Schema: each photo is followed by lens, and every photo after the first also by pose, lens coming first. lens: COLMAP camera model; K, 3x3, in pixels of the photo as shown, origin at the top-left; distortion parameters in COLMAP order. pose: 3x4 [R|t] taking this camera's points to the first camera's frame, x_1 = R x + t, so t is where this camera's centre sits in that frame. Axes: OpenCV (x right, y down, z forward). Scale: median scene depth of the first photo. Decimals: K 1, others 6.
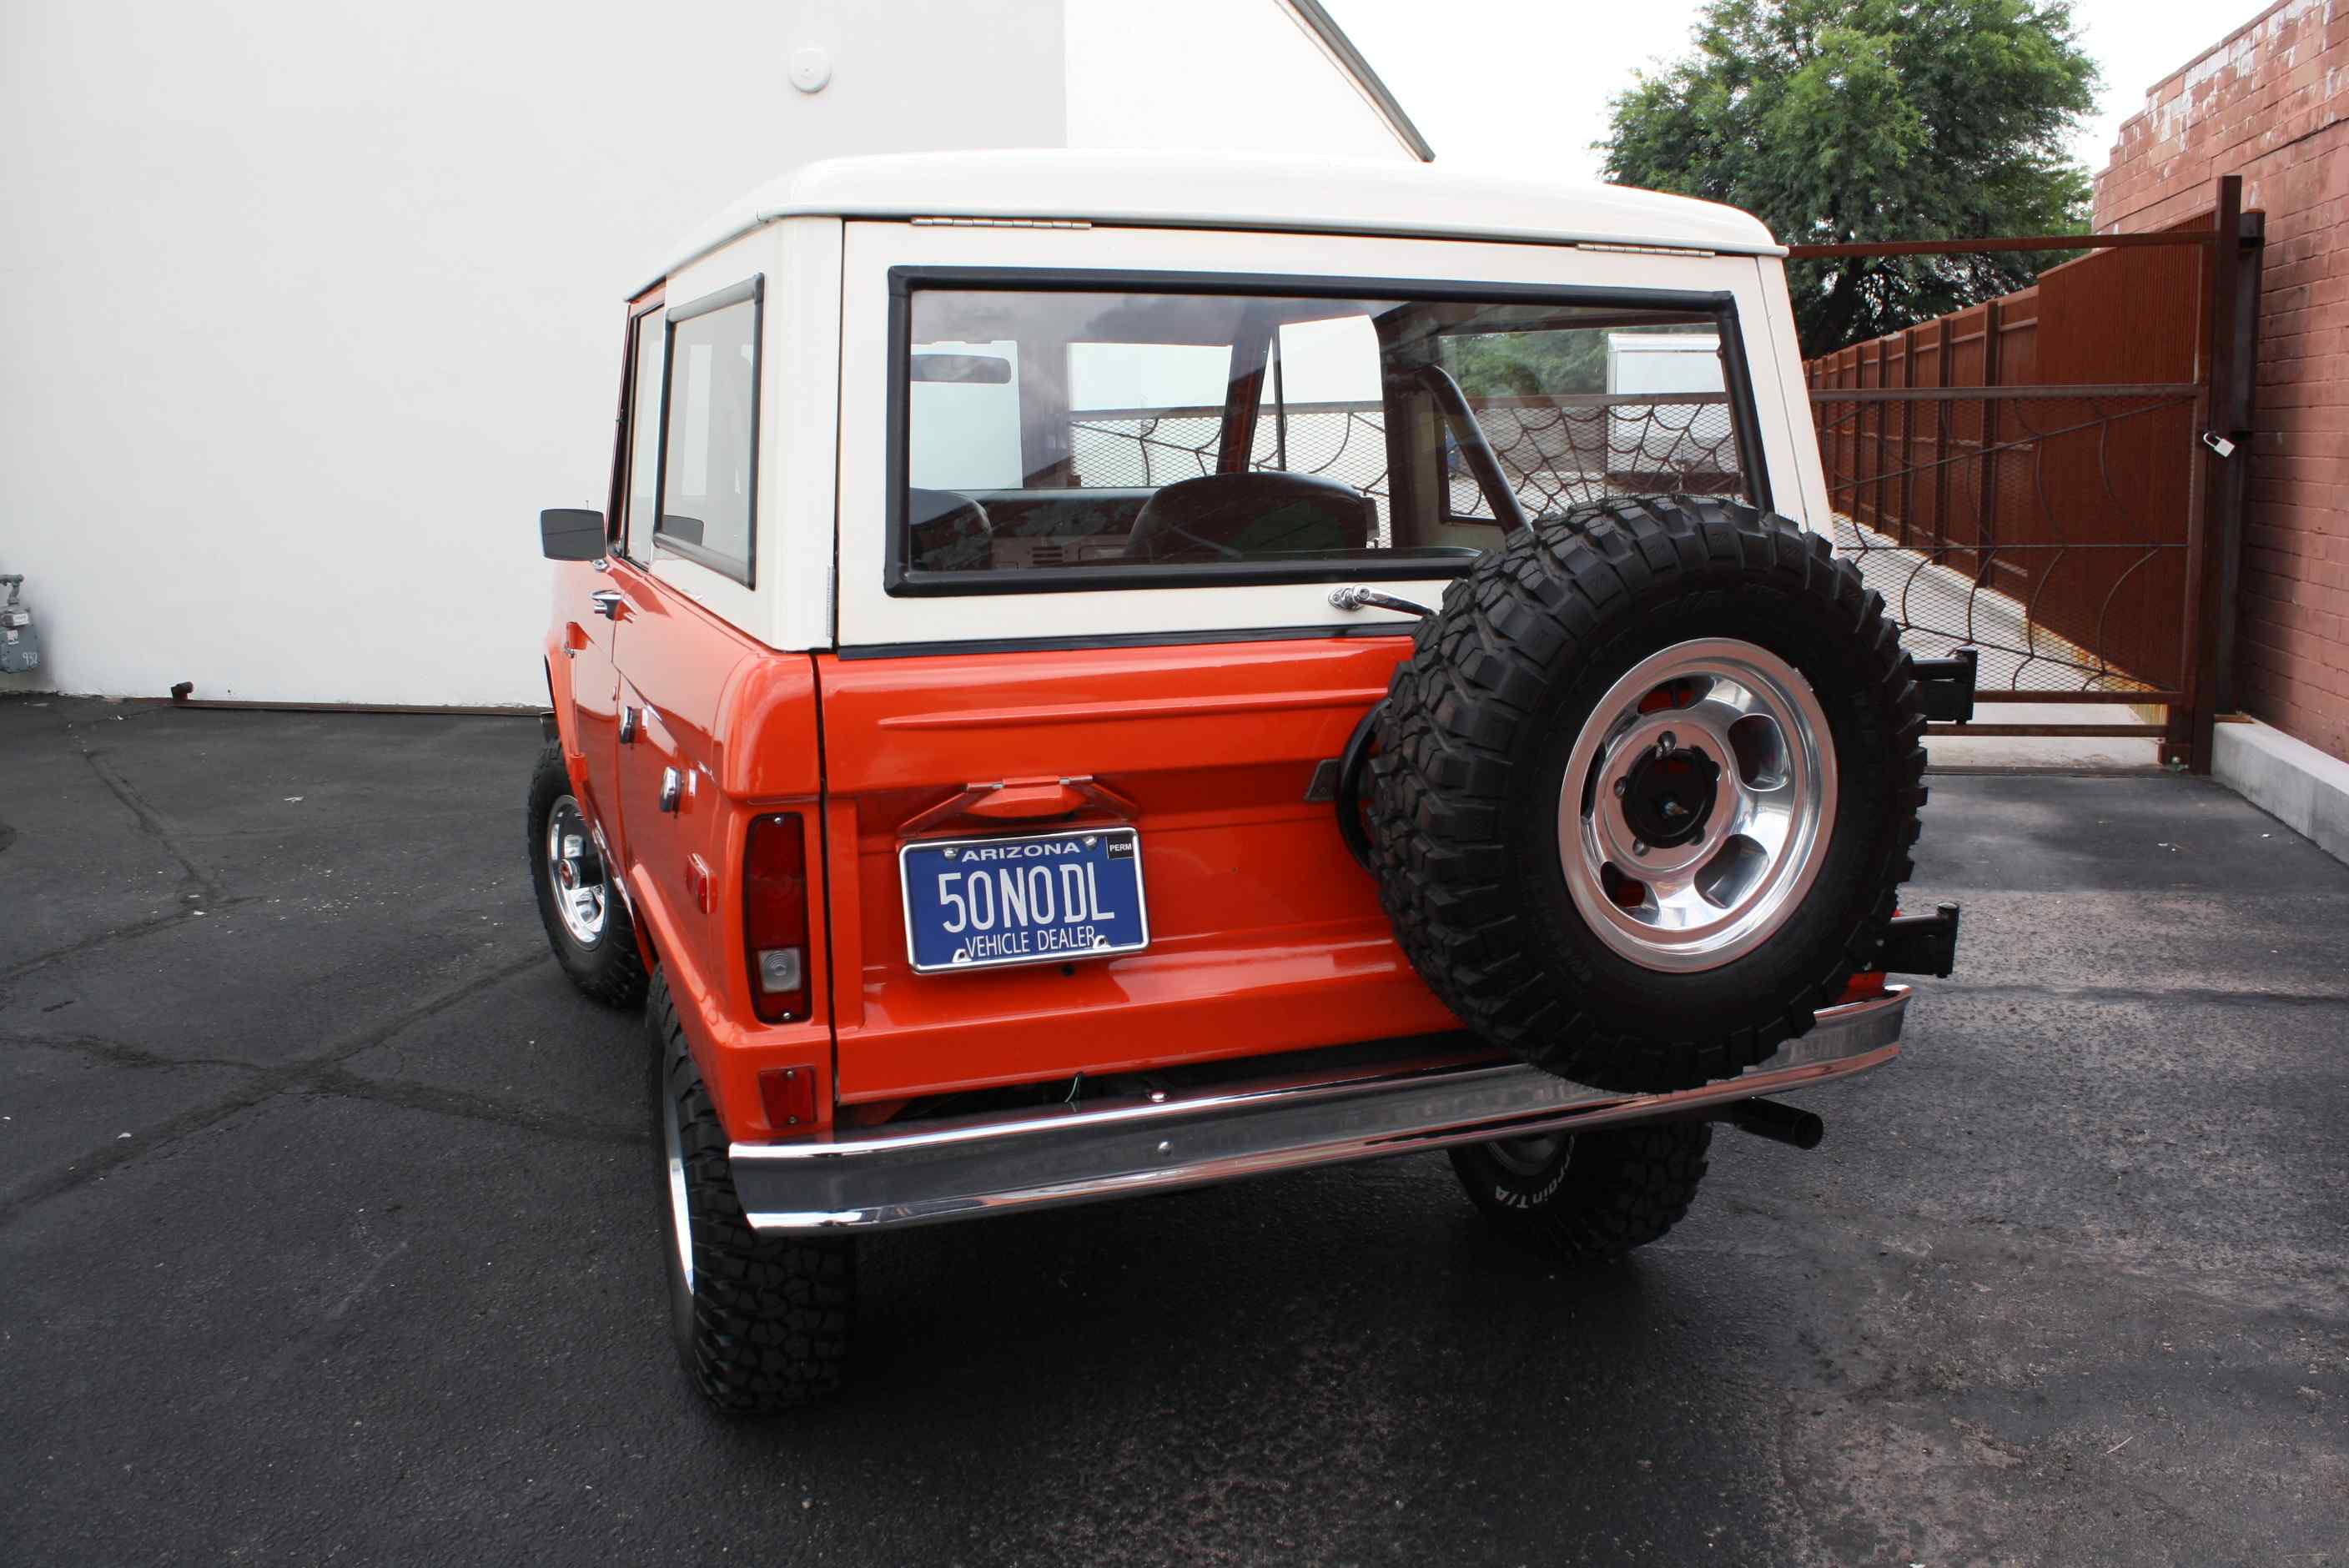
lens RADIAL K [[1984.2, 0, 1197.6], [0, 1984.2, 782.9], [0, 0, 1]] dist [-0.165385, 0.146278]
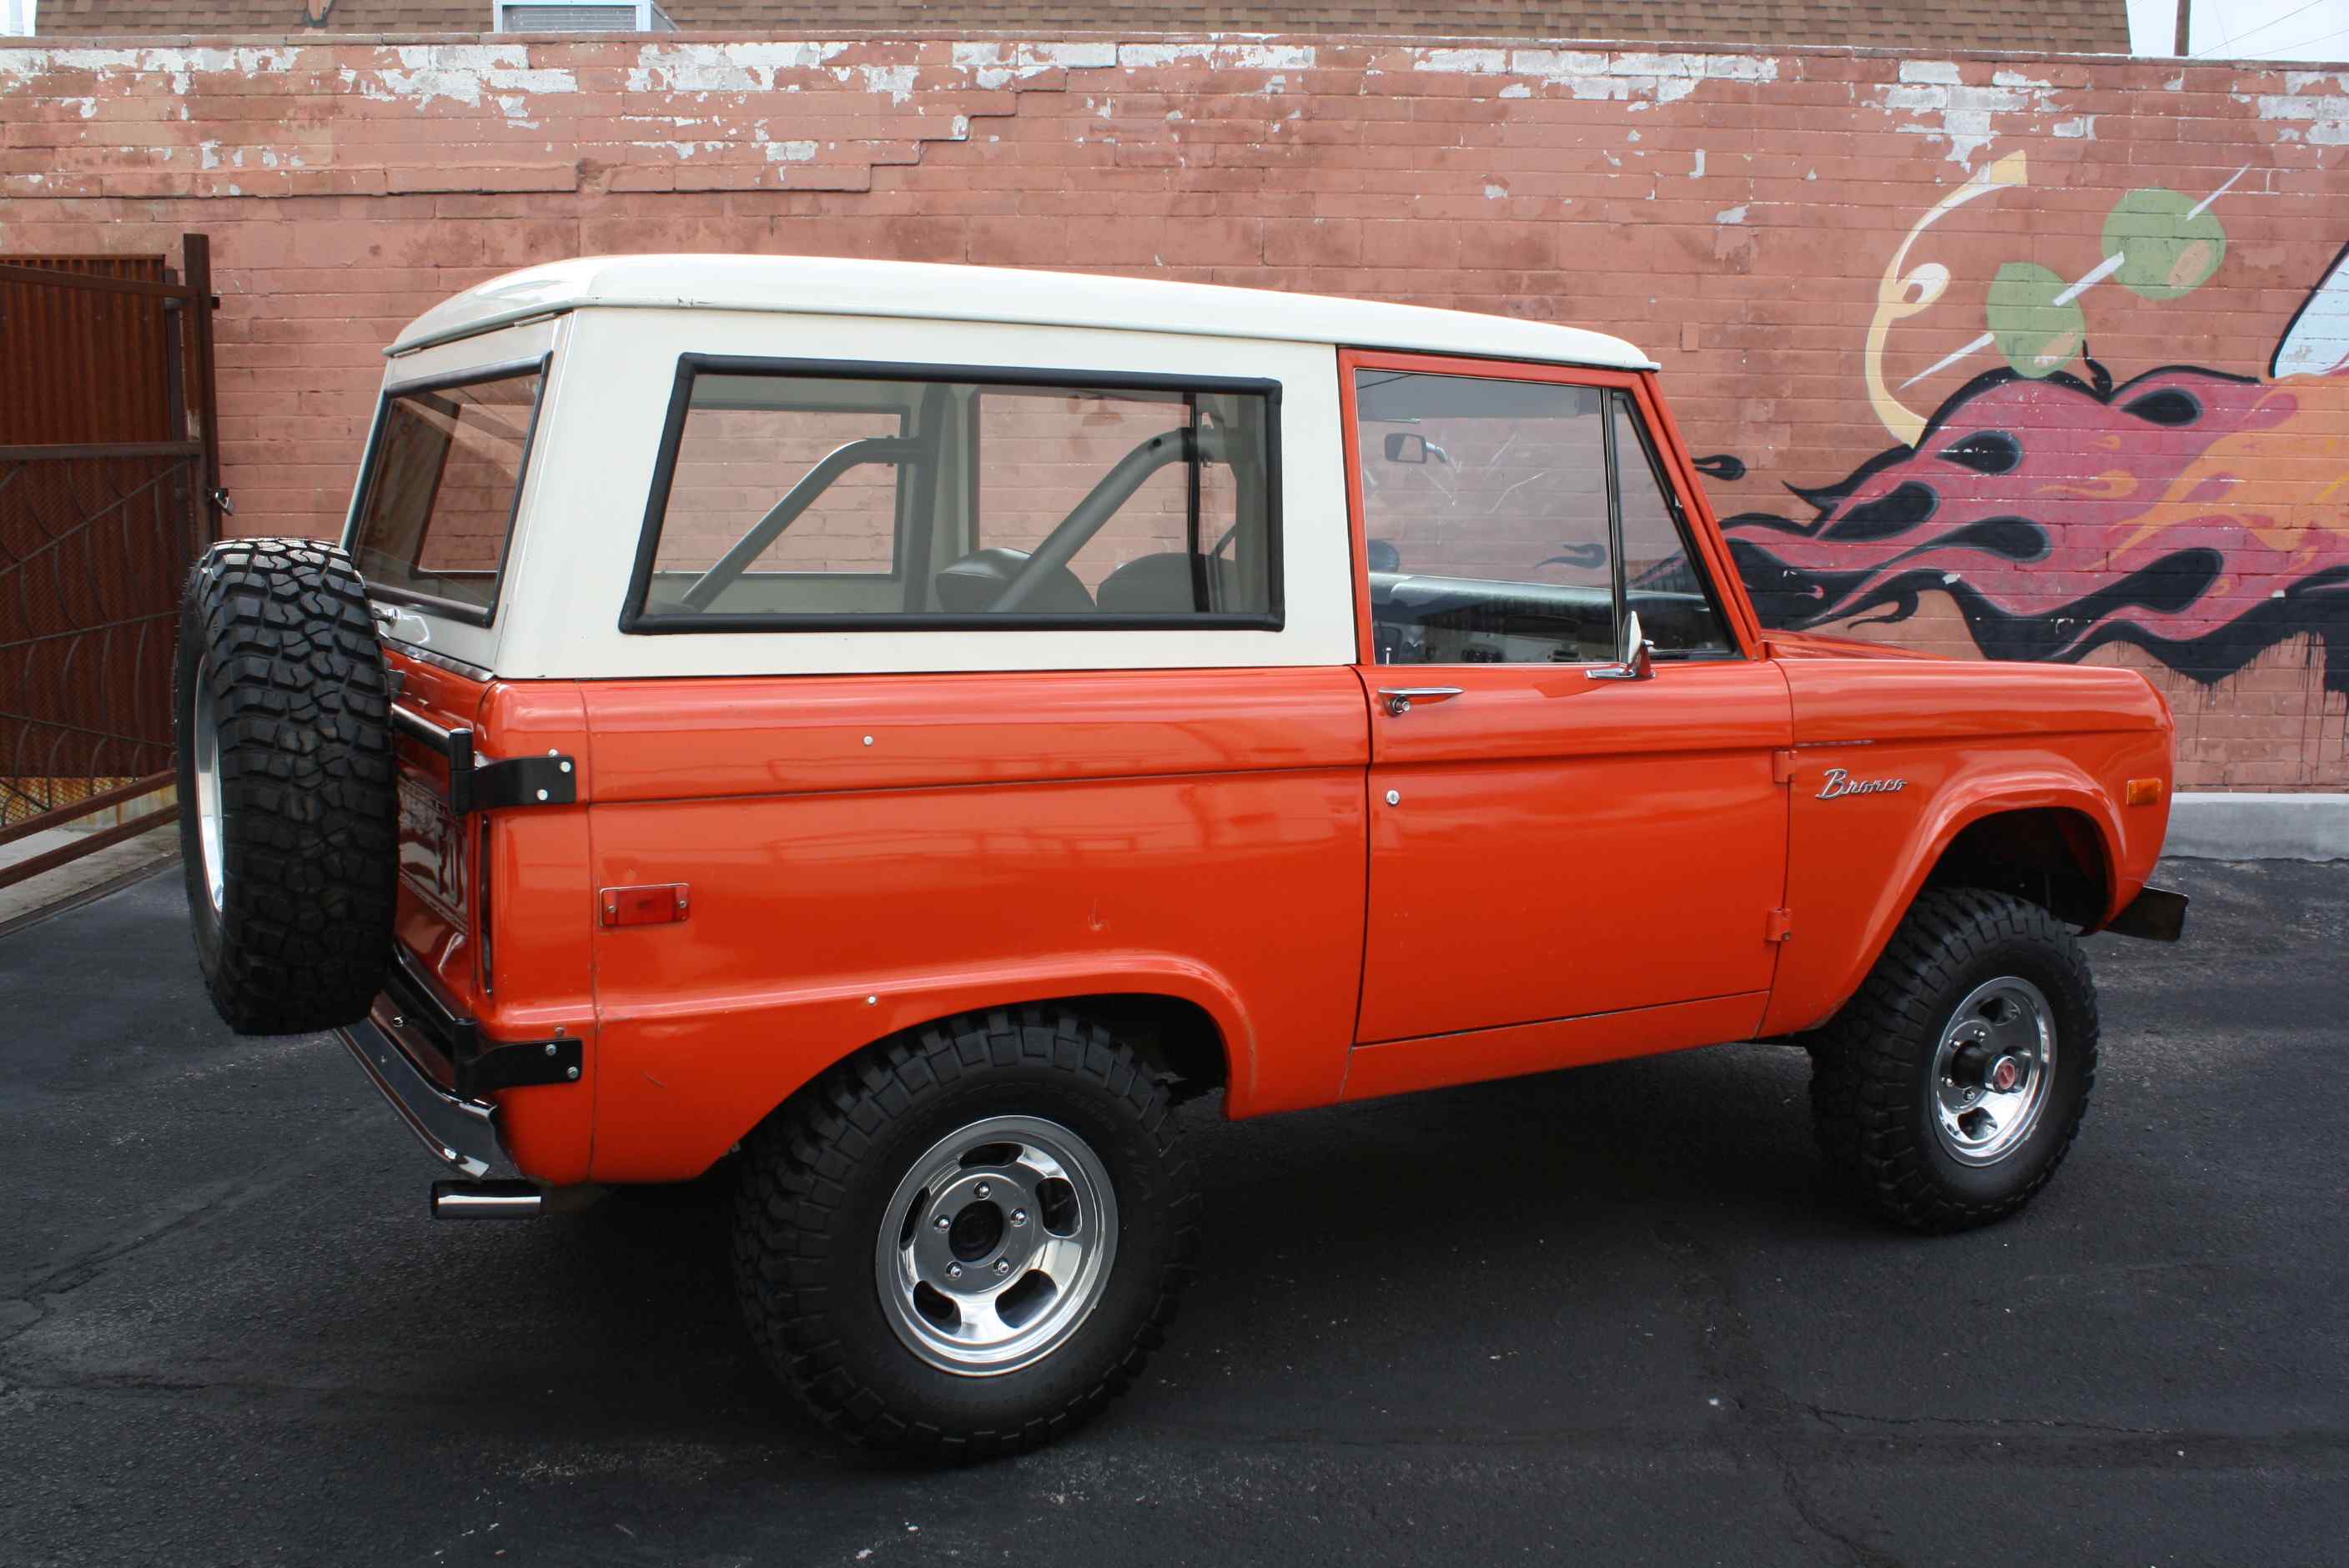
lens RADIAL K [[2168.6, 0, 1184.3], [0, 2168.6, 772.6], [0, 0, 1]] dist [-0.156708, 0.159254]
pose [[-0.226015, -0.128708, 0.965584, -0.996738], [0.165167, 0.971817, 0.168200, -0.216464], [-0.960019, 0.197499, -0.198387, 1.158858]]
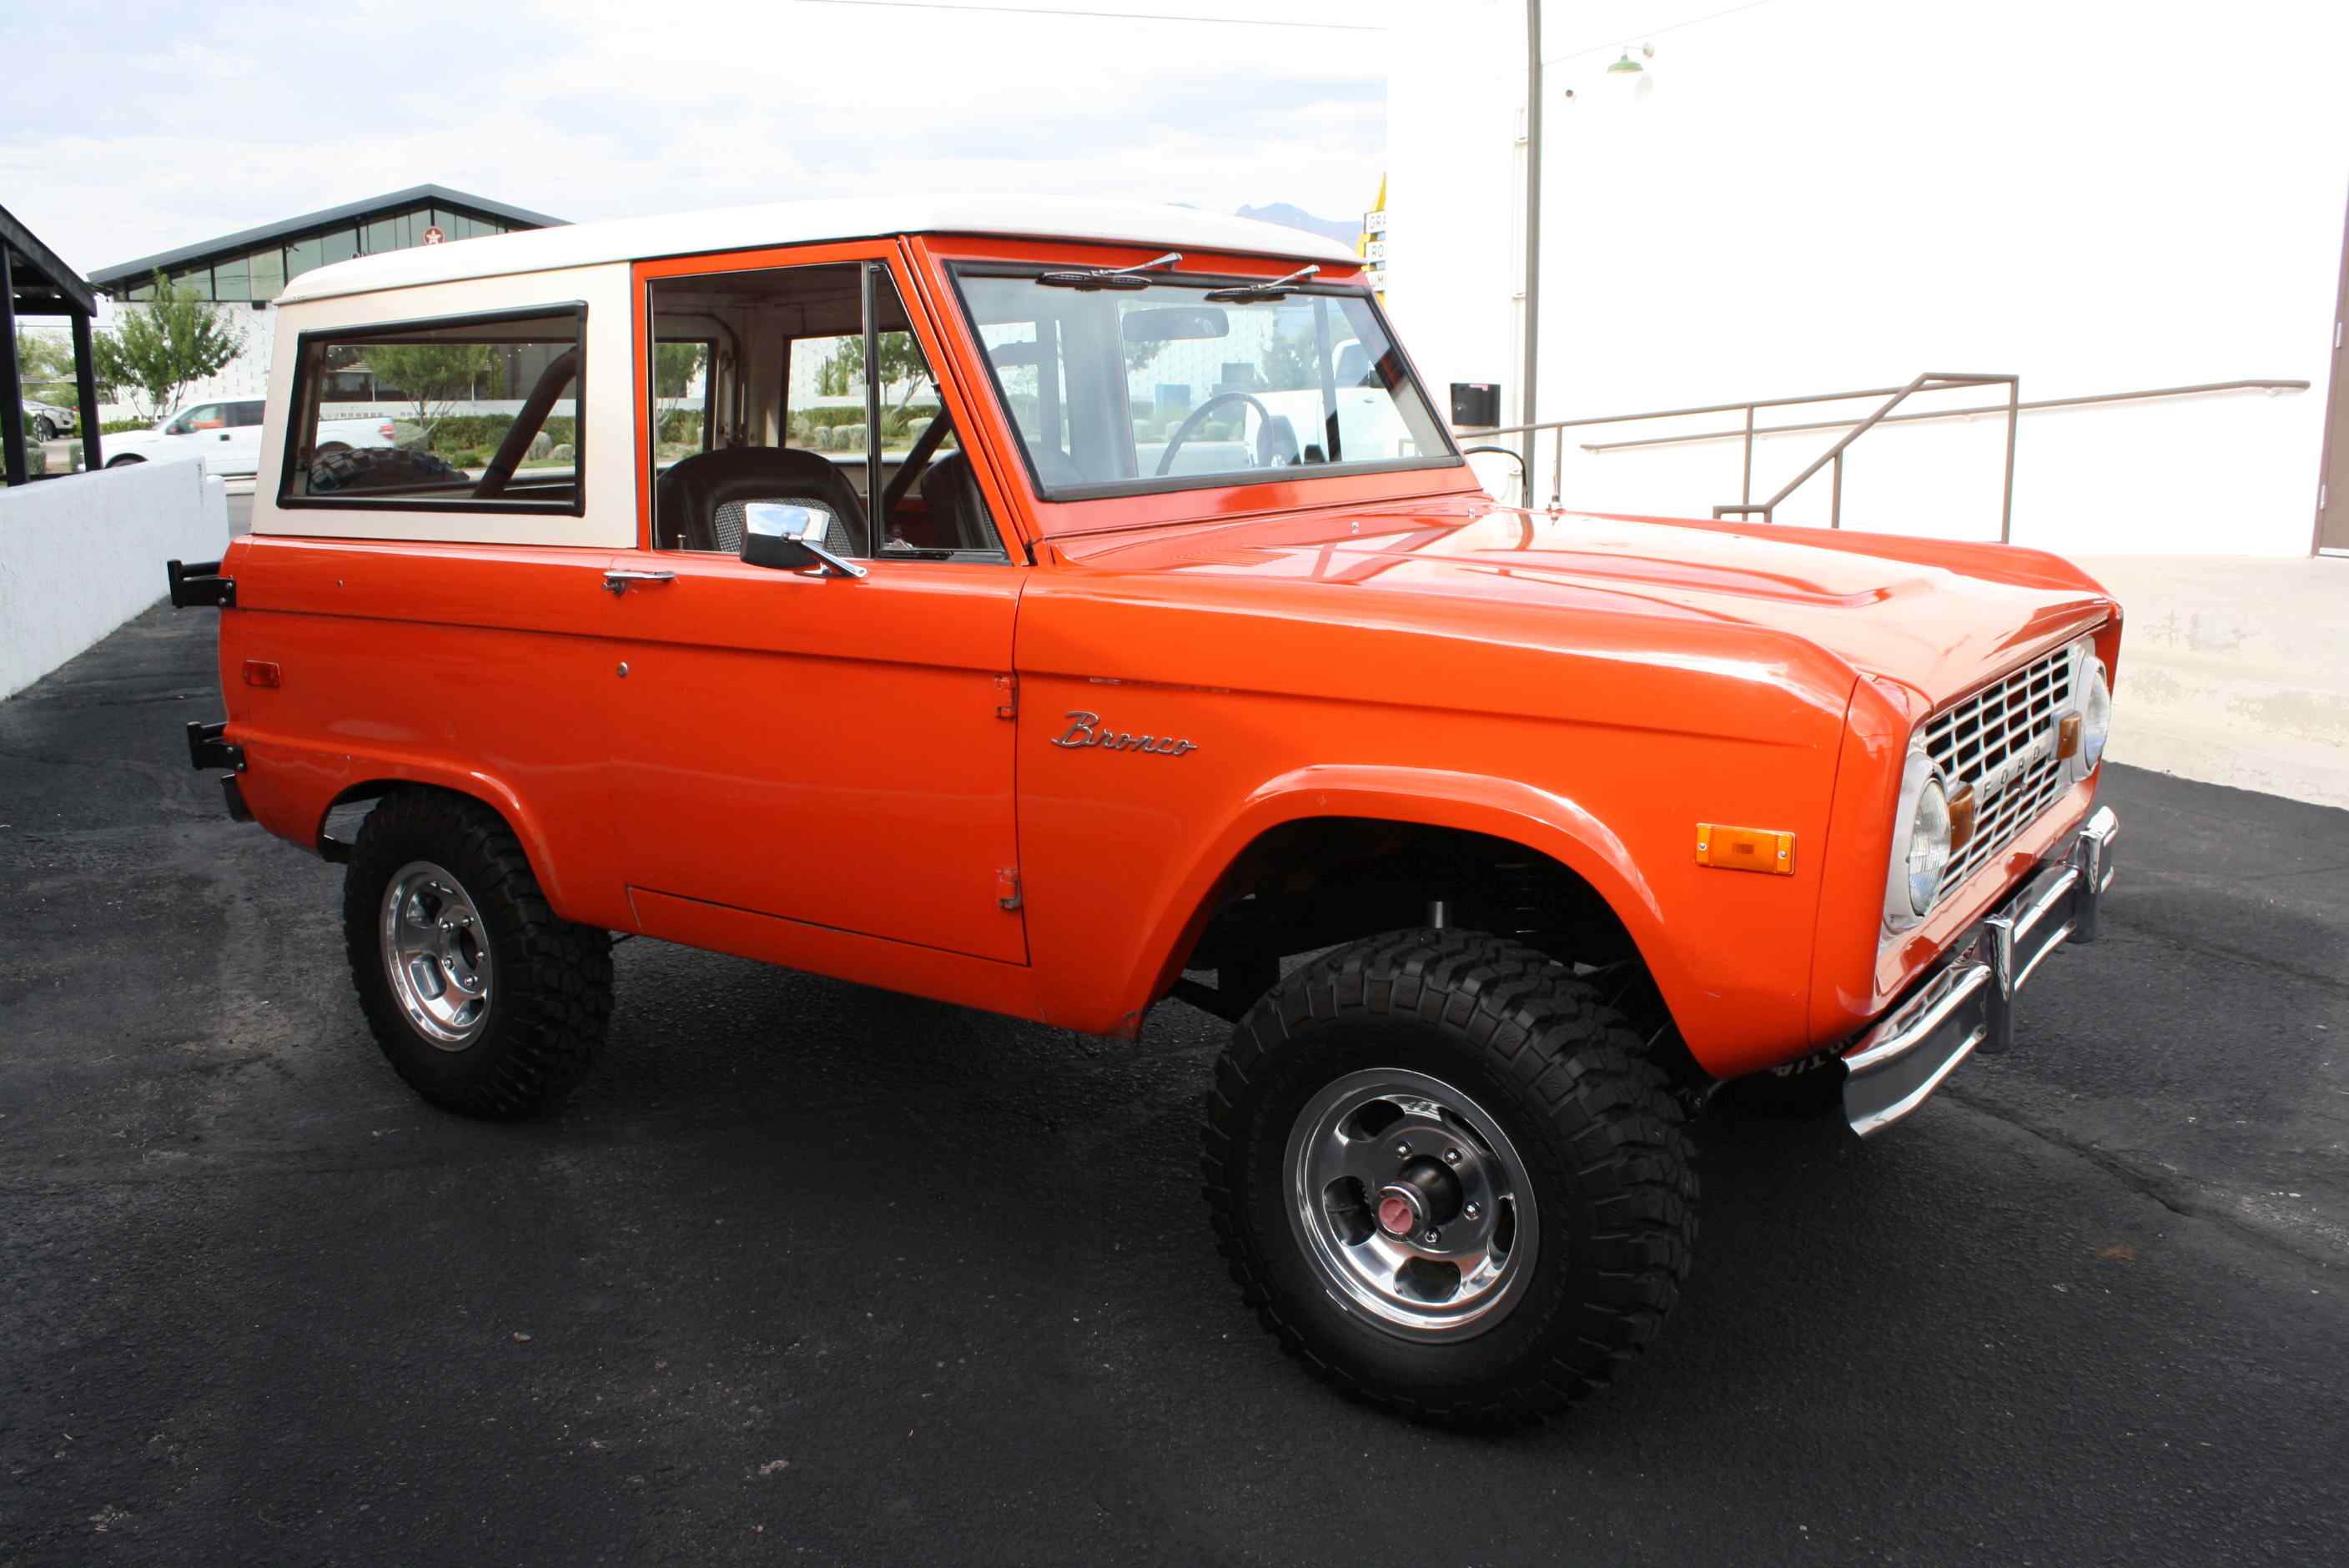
lens RADIAL K [[1992.5, 0, 1195.3], [0, 1992.5, 783.6], [0, 0, 1]] dist [-0.168370, 0.153798]
pose [[0.797367, -0.134425, 0.588334, -0.594132], [0.138222, 0.989642, 0.038785, -0.038899], [-0.587453, 0.050395, 0.807688, 0.272710]]
